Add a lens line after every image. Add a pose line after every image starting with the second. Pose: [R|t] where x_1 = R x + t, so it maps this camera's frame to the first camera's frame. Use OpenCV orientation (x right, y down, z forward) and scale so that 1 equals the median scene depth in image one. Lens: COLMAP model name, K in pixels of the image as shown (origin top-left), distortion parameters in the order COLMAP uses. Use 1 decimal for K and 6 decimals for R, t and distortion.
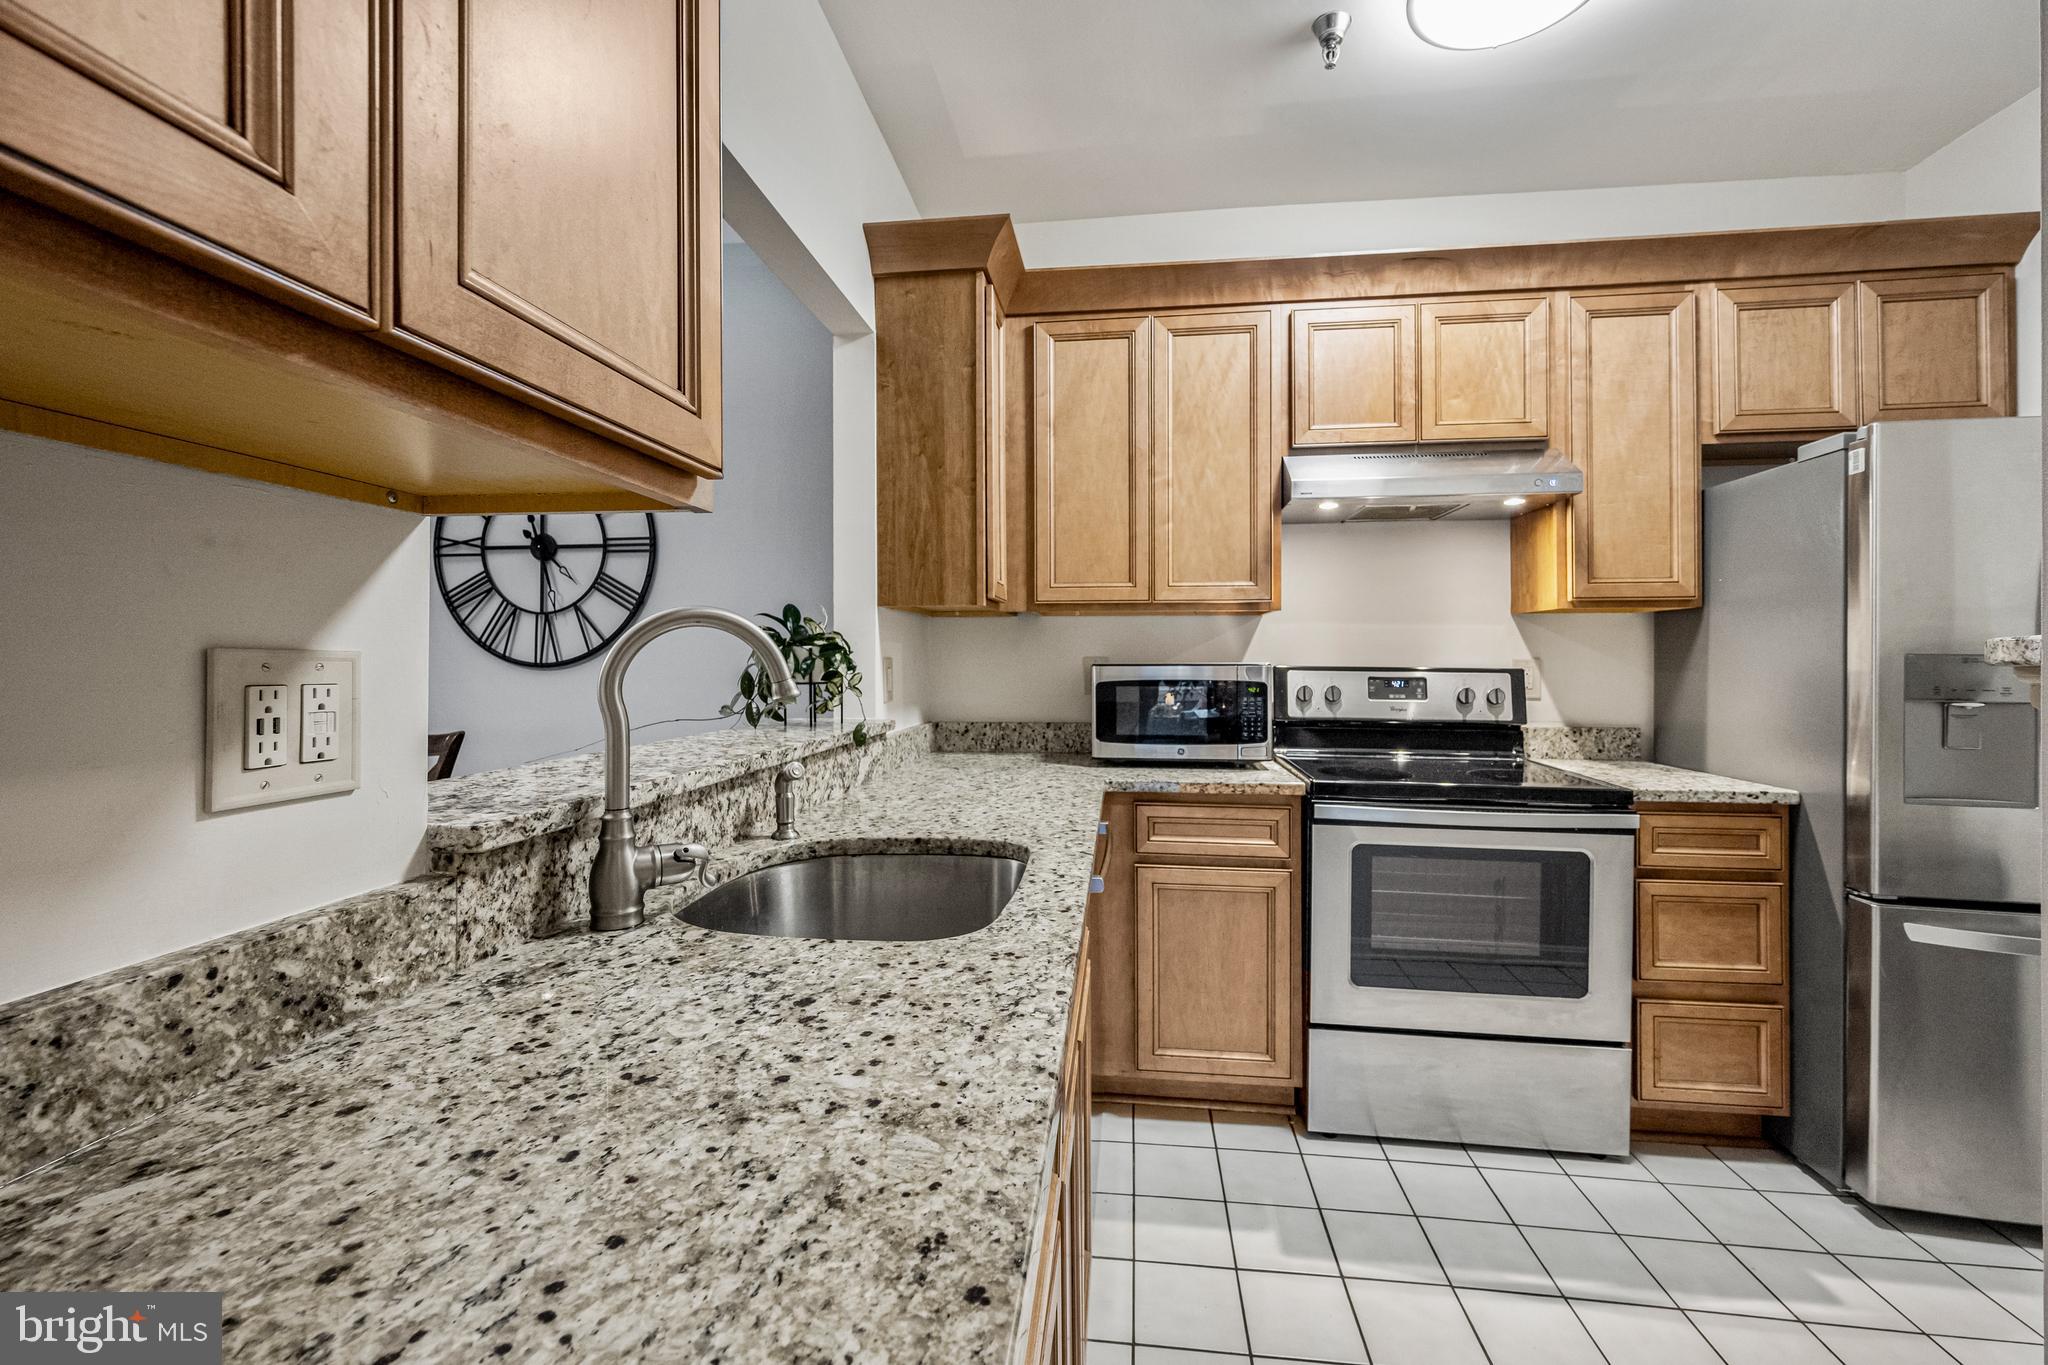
lens RADIAL K [[813.6, 0, 1024.8], [0, 813.6, 672.4], [0, 0, 1]] dist [0.001252, 0.000255]
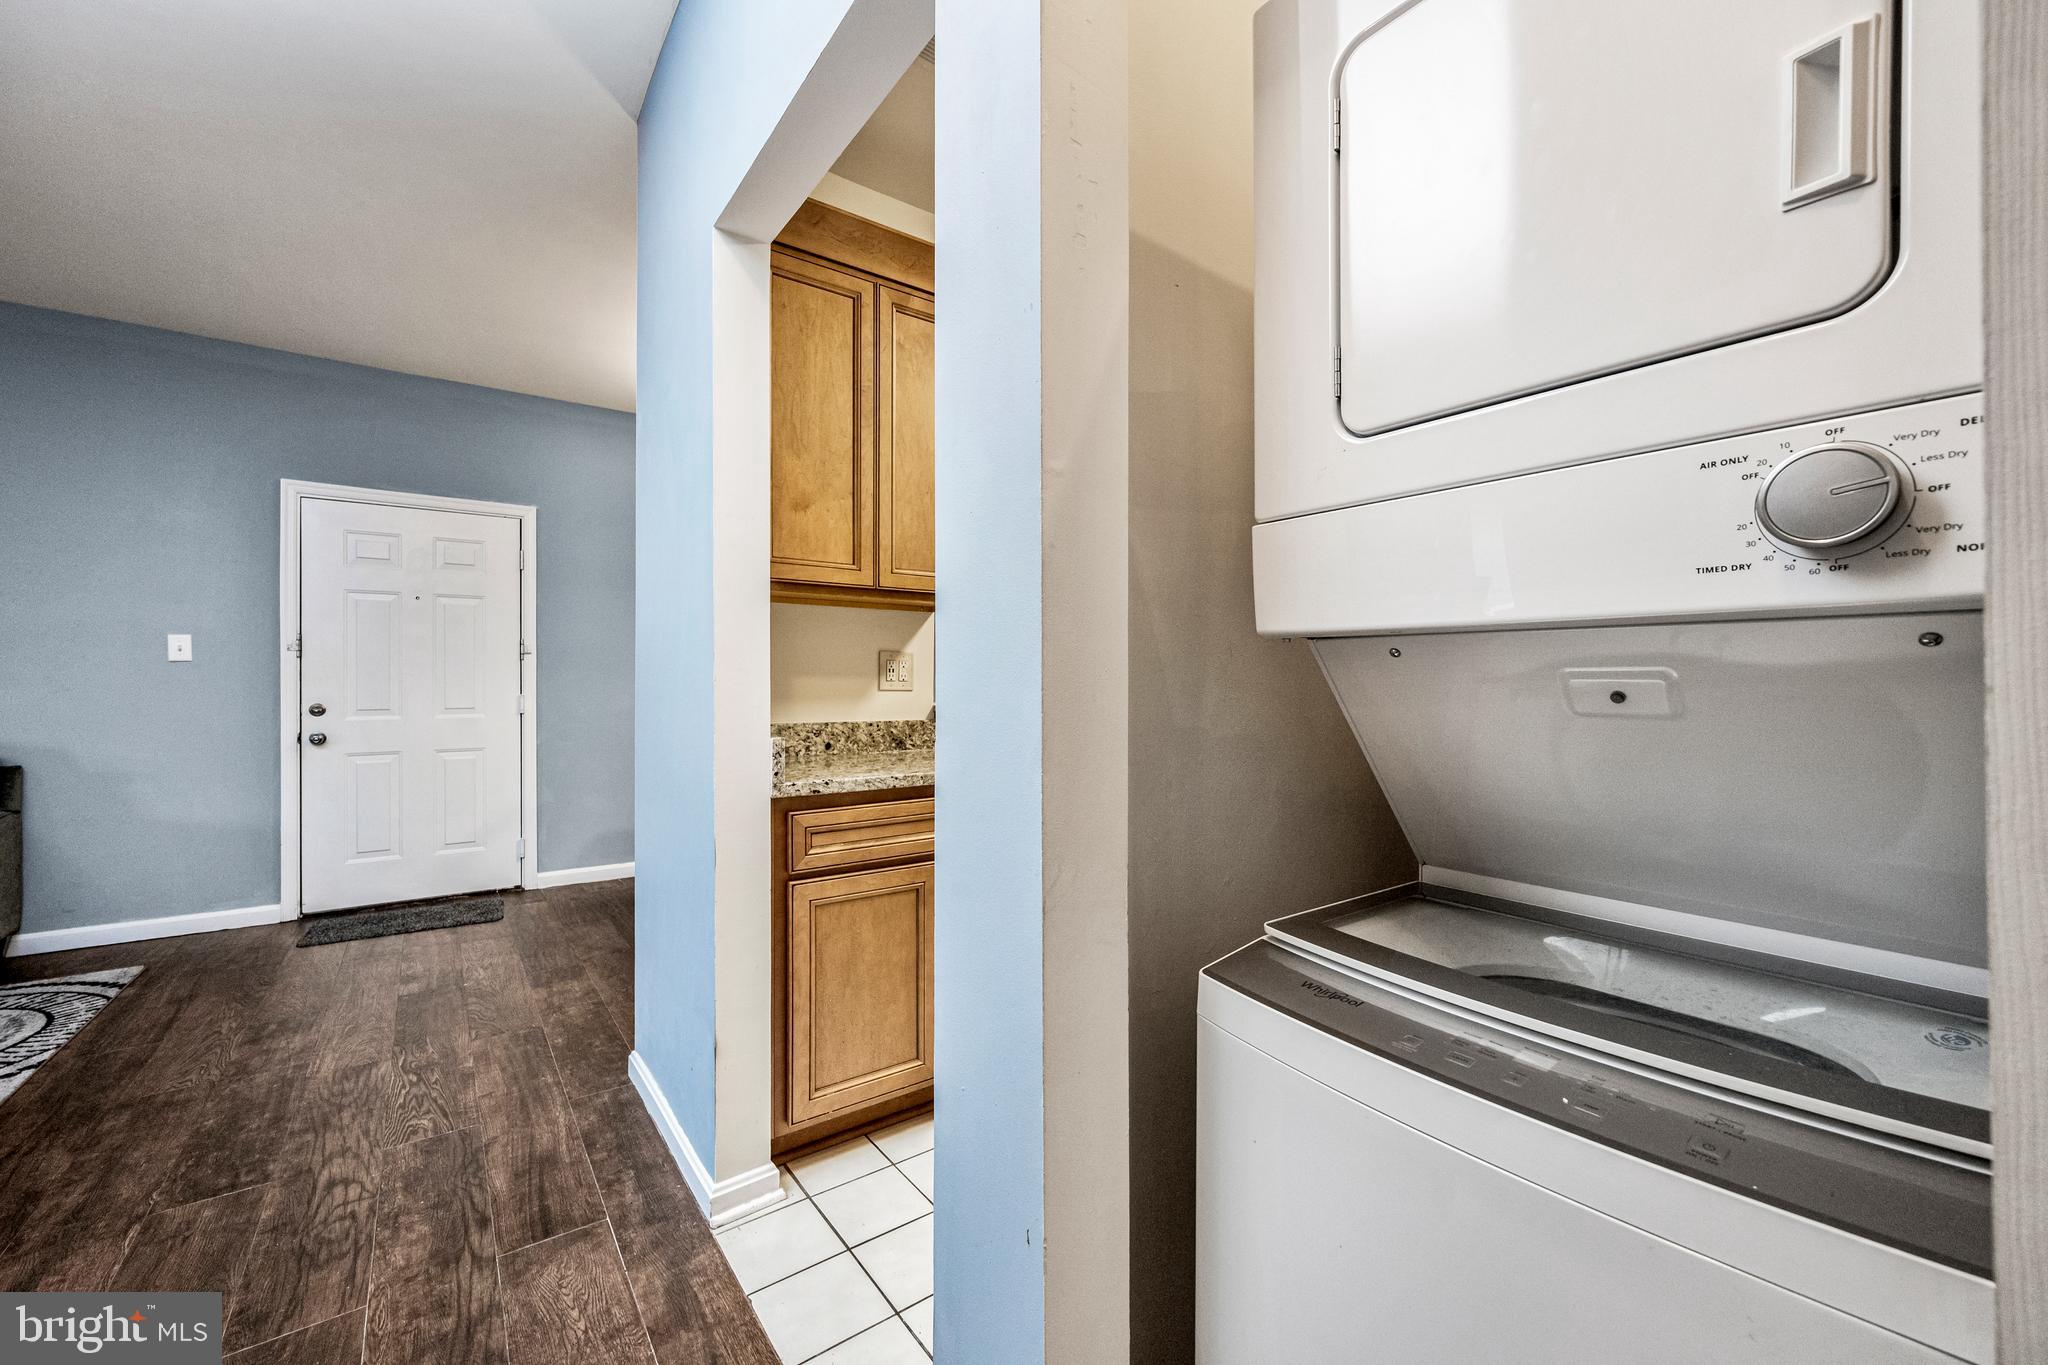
lens RADIAL K [[813.6, 0, 1022.9], [0, 813.6, 680.8], [0, 0, 1]] dist [0.001252, 0.000255]
pose [[0.695906, 0.003173, -0.718126, 2.373213], [-0.000518, 0.999992, 0.003917, 0.098606], [0.718133, -0.002354, 0.695902, -1.307552]]
